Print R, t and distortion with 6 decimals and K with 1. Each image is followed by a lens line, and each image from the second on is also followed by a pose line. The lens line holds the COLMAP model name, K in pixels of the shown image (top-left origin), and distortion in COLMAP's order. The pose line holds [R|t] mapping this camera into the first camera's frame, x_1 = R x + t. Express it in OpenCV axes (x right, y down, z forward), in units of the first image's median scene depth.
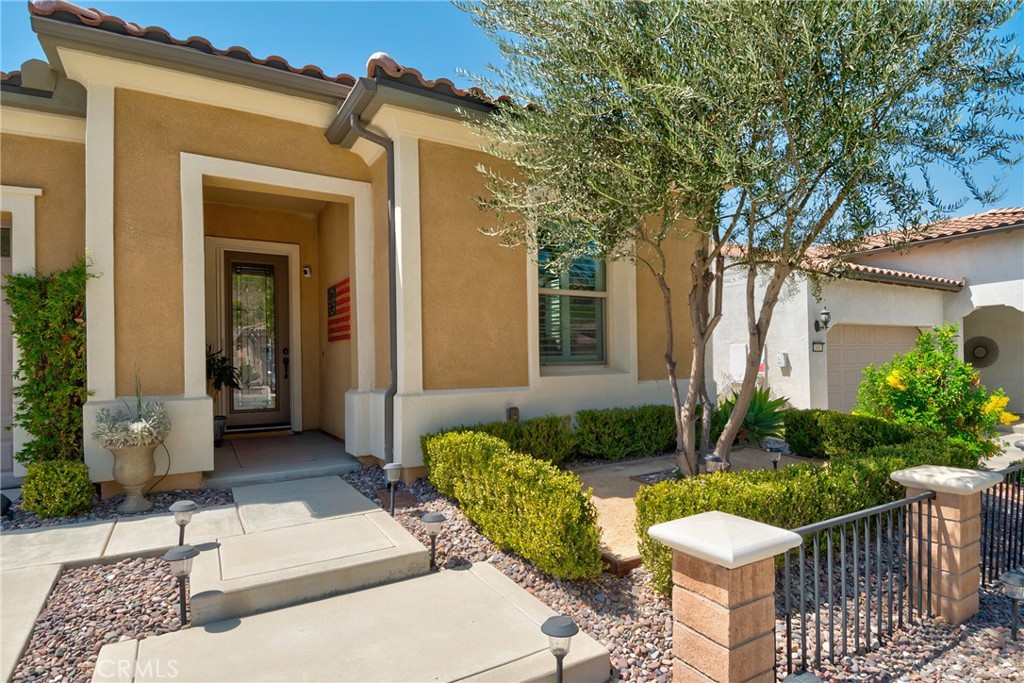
lens RADIAL K [[542.3, 0, 527.5], [0, 542.3, 346.1], [0, 0, 1]] dist [0.043921, -0.052103]
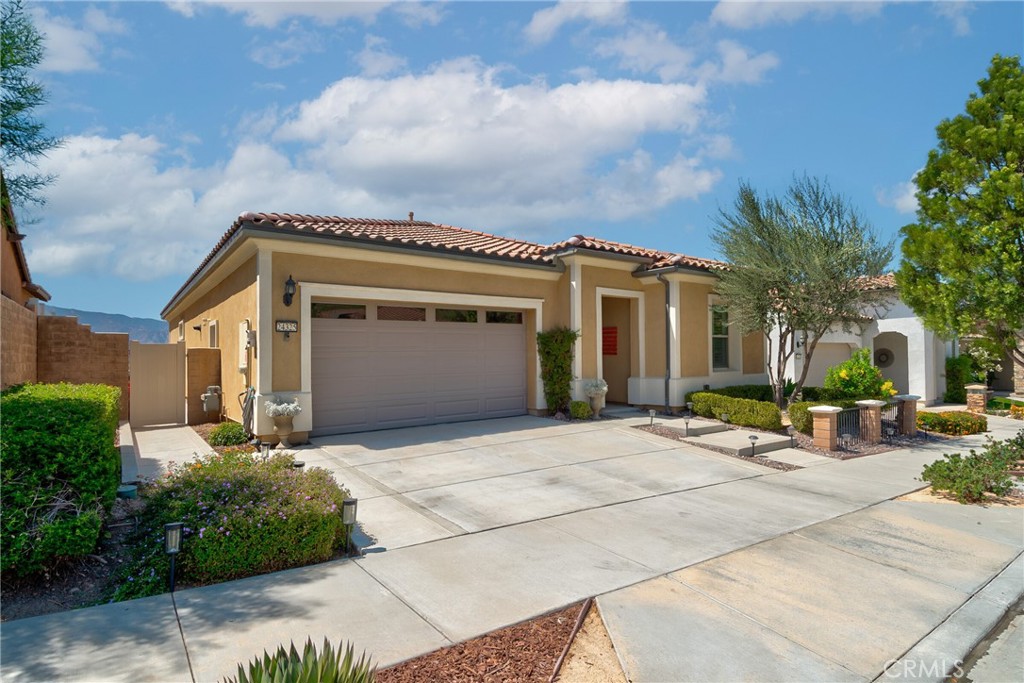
lens RADIAL K [[533.4, 0, 526.8], [0, 533.4, 341.2], [0, 0, 1]] dist [0.049576, -0.049145]
pose [[0.994267, 0.009374, 0.106514, -1.220137], [-0.008890, 0.999948, -0.005019, -0.072707], [-0.106556, 0.004043, 0.994299, -1.497319]]
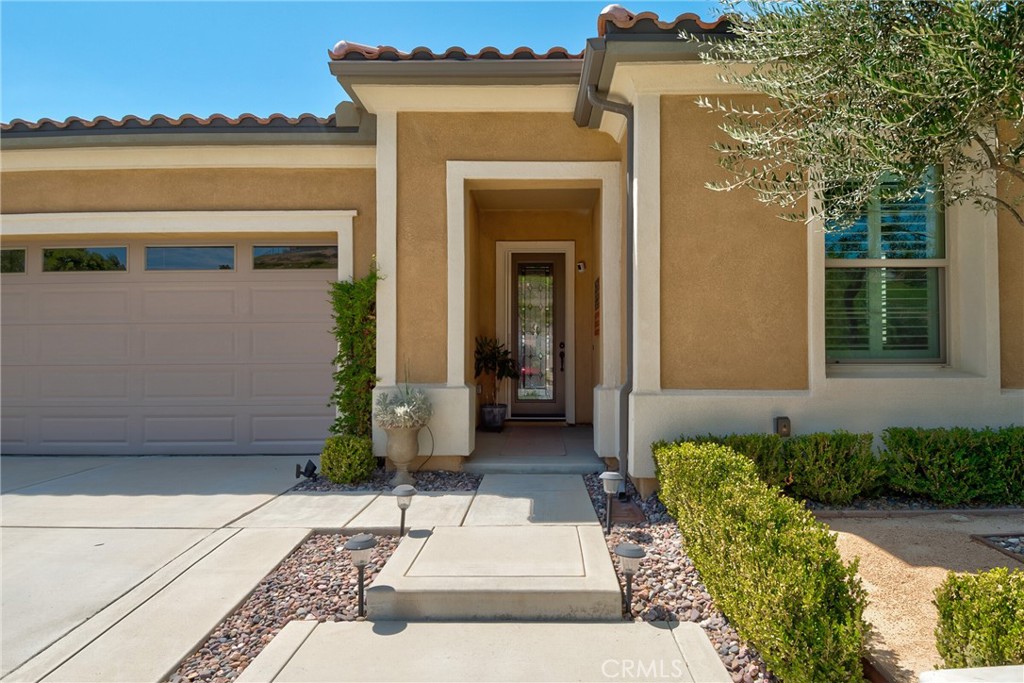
lens RADIAL K [[542.3, 0, 527.5], [0, 542.3, 346.1], [0, 0, 1]] dist [0.043921, -0.052103]
pose [[0.849382, 0.001676, -0.527775, 0.080198], [0.002118, 0.999976, 0.006584, 0.007590], [0.527774, -0.006710, 0.849359, 0.167272]]
